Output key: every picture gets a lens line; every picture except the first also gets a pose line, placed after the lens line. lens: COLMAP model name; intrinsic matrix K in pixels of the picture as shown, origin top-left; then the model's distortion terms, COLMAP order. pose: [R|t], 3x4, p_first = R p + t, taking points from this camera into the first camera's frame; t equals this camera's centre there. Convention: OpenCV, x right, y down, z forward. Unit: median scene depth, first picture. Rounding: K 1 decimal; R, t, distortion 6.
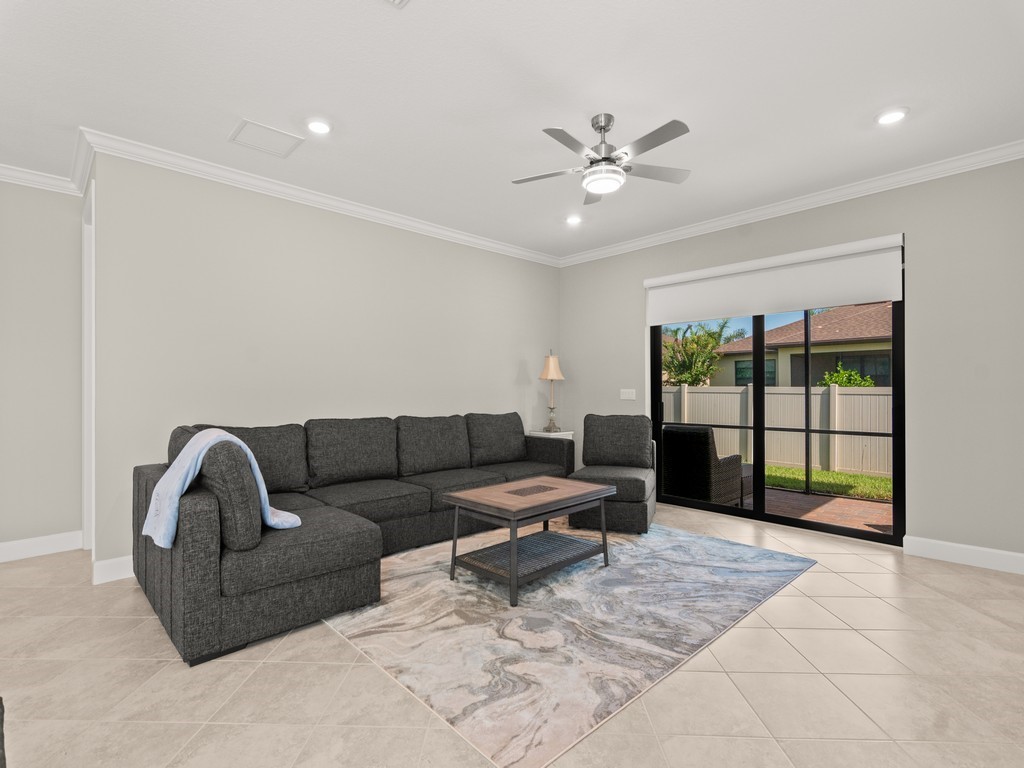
lens RADIAL K [[506.5, 0, 504.3], [0, 506.5, 388.0], [0, 0, 1]] dist [0.003499, 0.001734]
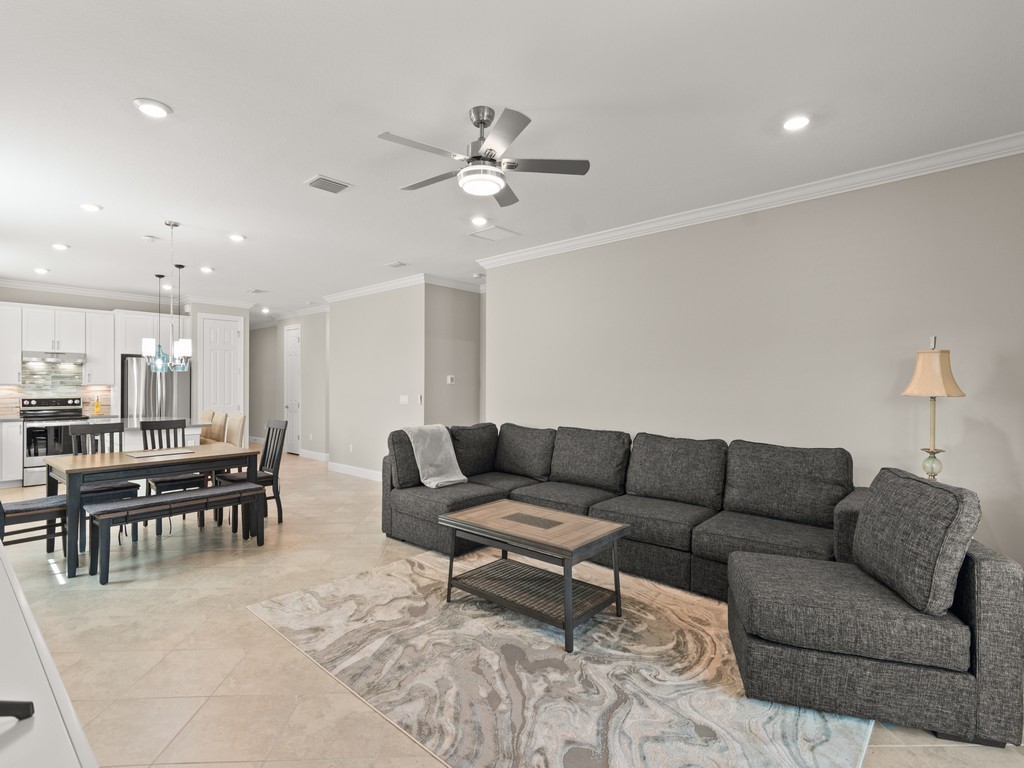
lens RADIAL K [[506.5, 0, 504.3], [0, 506.5, 388.0], [0, 0, 1]] dist [0.003499, 0.001734]
pose [[0.060881, 0.003466, -0.998139, 0.887950], [0.003248, 0.999988, 0.003670, -0.041400], [0.998140, -0.003465, 0.060869, 0.805844]]
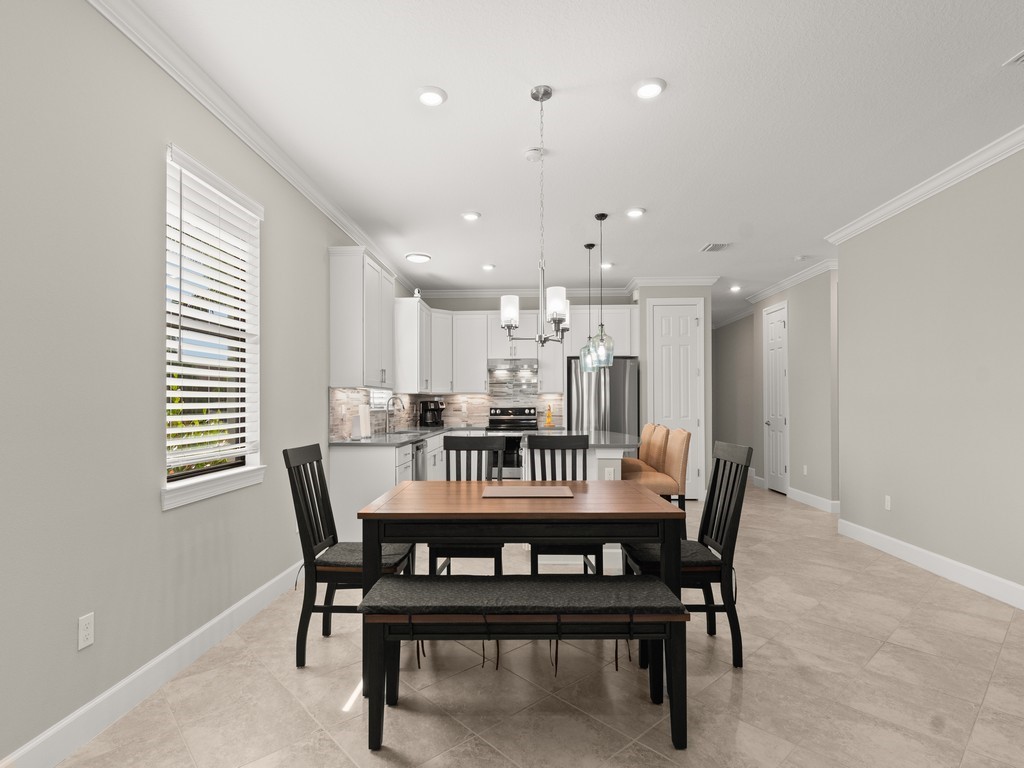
lens RADIAL K [[527.9, 0, 500.2], [0, 527.9, 396.9], [0, 0, 1]] dist [0.003061, 0.000098]
pose [[-0.735302, -0.008050, -0.677692, 0.156011], [0.006467, 0.999801, -0.018893, -0.001918], [0.677709, -0.018275, -0.735103, 0.575622]]
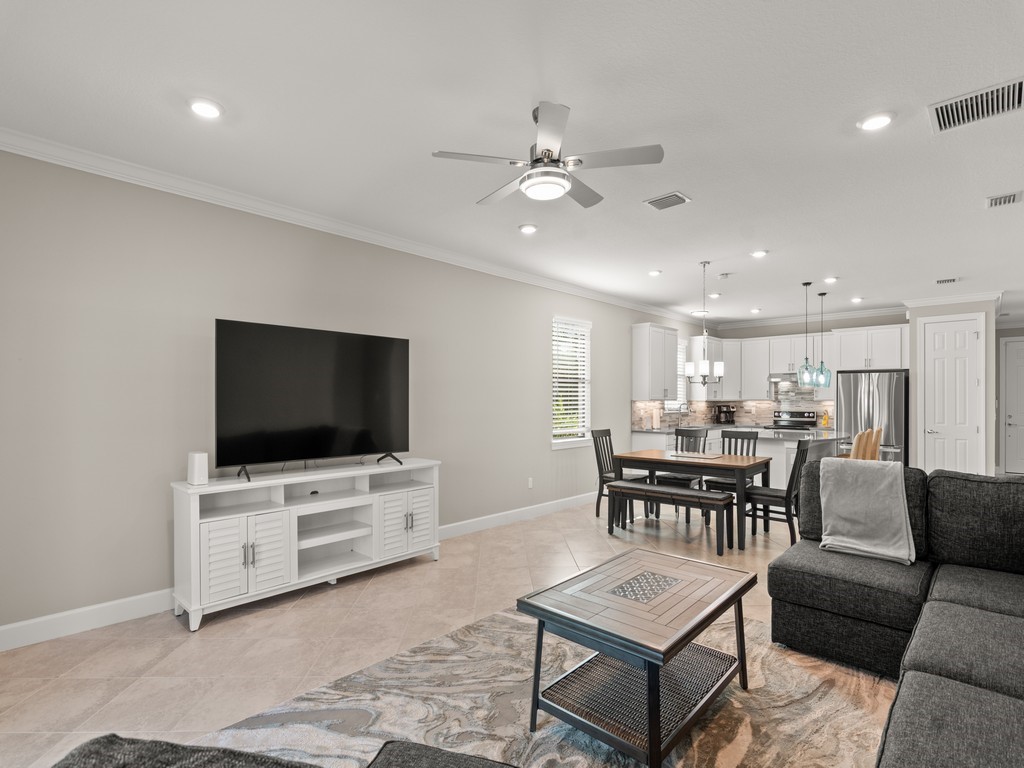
lens RADIAL K [[502.6, 0, 499.6], [0, 502.6, 398.3], [0, 0, 1]] dist [-0.002018, -0.000303]
pose [[-0.999604, -0.002406, -0.028054, 0.243200], [-0.002163, 0.999960, -0.008681, -0.037238], [0.028074, -0.008617, -0.999569, 1.501335]]
